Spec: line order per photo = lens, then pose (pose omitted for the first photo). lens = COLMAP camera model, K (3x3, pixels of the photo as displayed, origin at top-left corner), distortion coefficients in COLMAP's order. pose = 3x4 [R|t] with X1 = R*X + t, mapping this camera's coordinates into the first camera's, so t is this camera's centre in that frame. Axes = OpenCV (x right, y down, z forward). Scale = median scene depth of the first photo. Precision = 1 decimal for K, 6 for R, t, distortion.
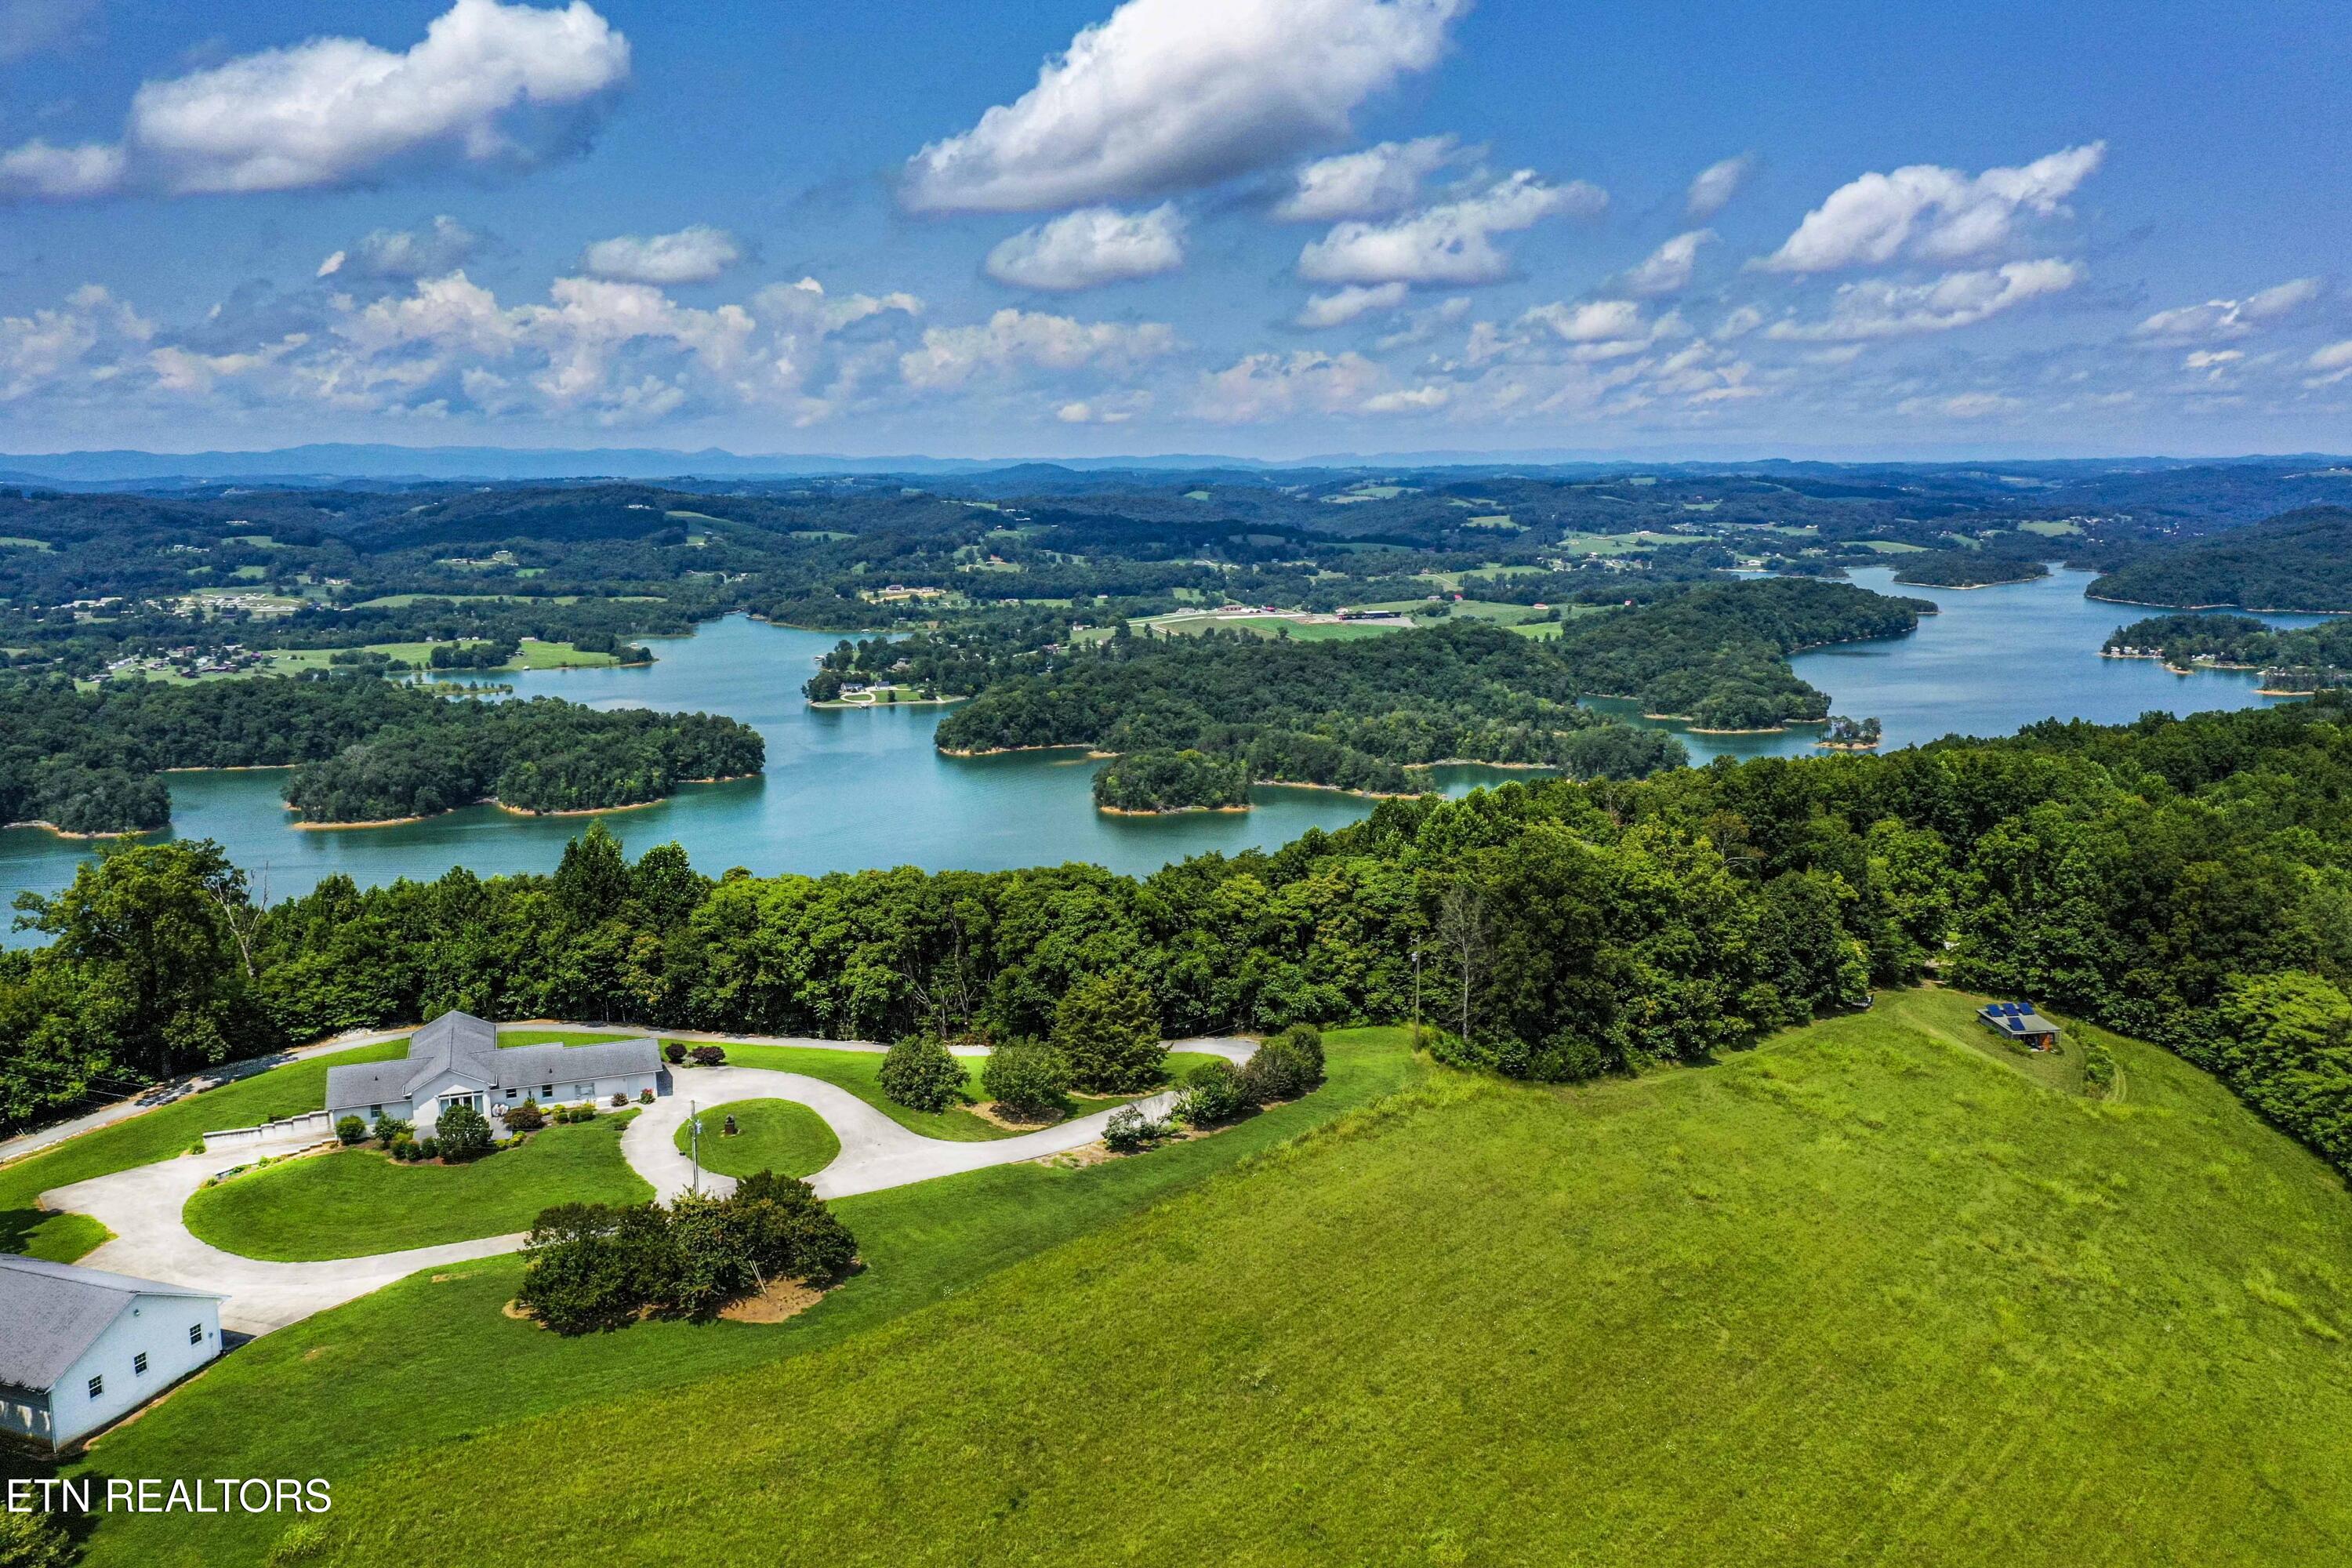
lens RADIAL K [[1826.0, 0, 1180.0], [0, 1826.0, 796.9], [0, 0, 1]] dist [-0.003635, 0.006430]
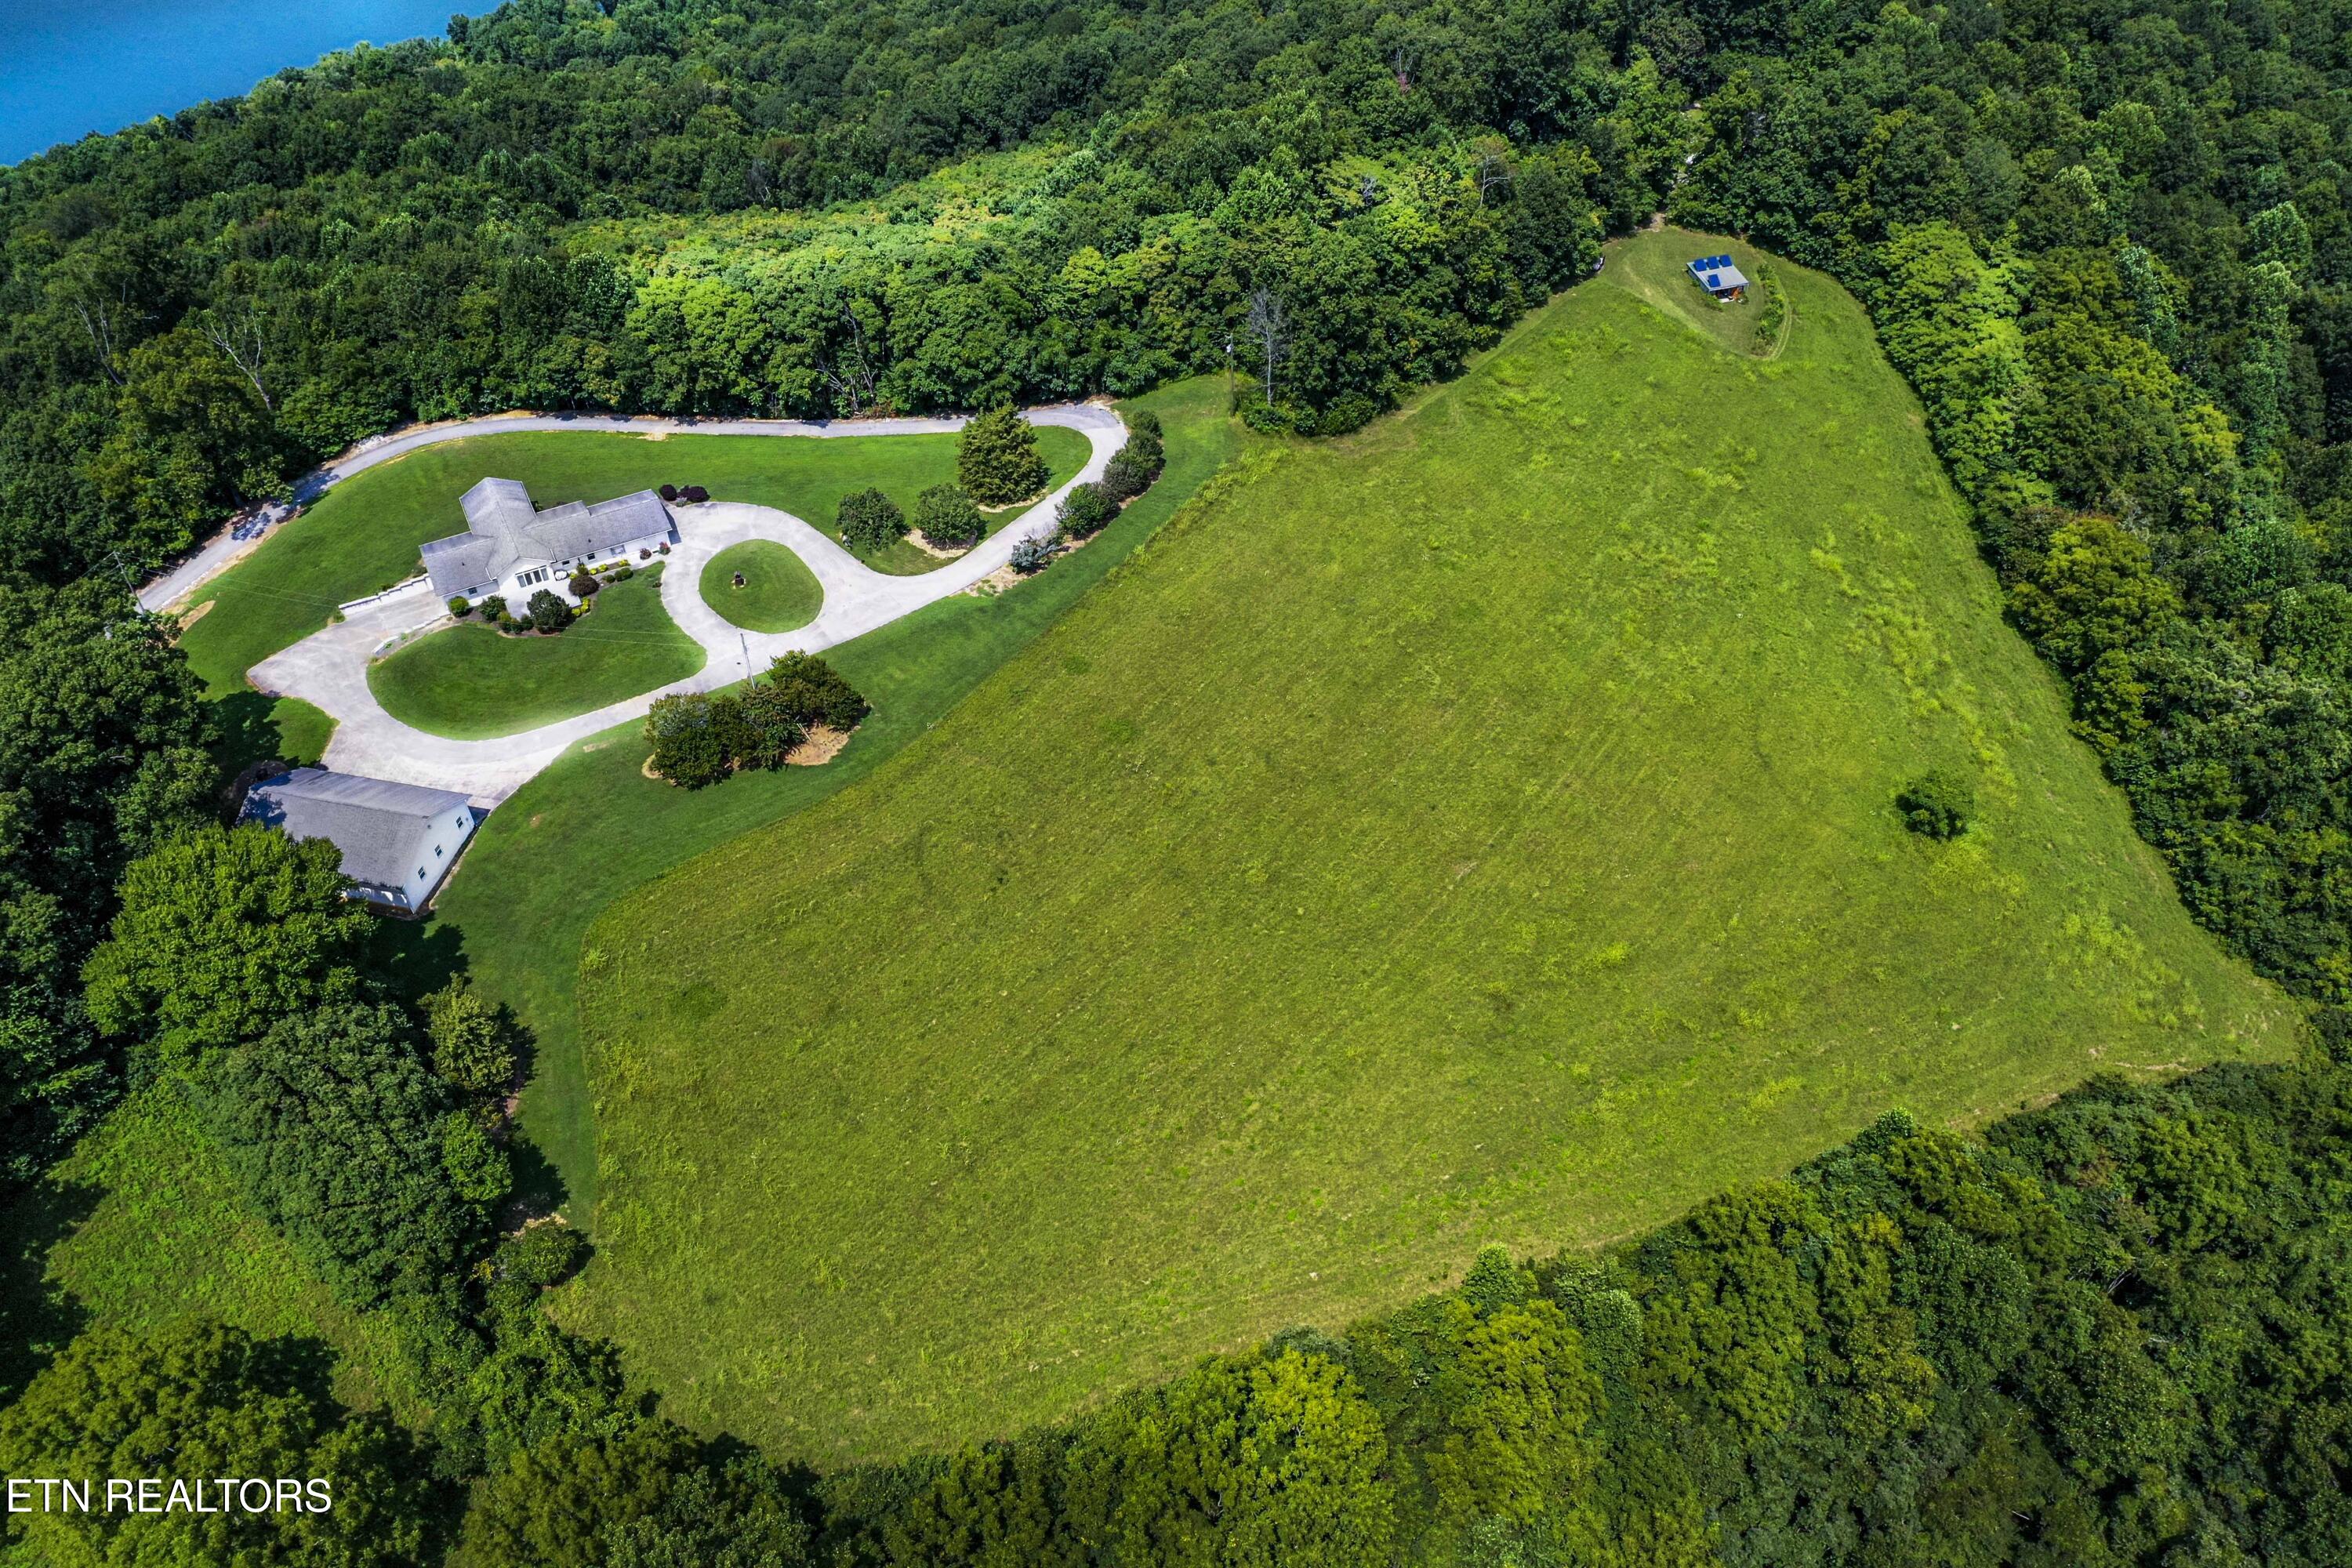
lens RADIAL K [[1826.0, 0, 1174.8], [0, 1826.0, 787.5], [0, 0, 1]] dist [-0.003635, 0.006430]
pose [[0.993592, -0.090258, 0.068038, -0.021730], [0.038342, 0.835400, 0.548303, -0.339323], [-0.106328, -0.542181, 0.833507, -0.210111]]
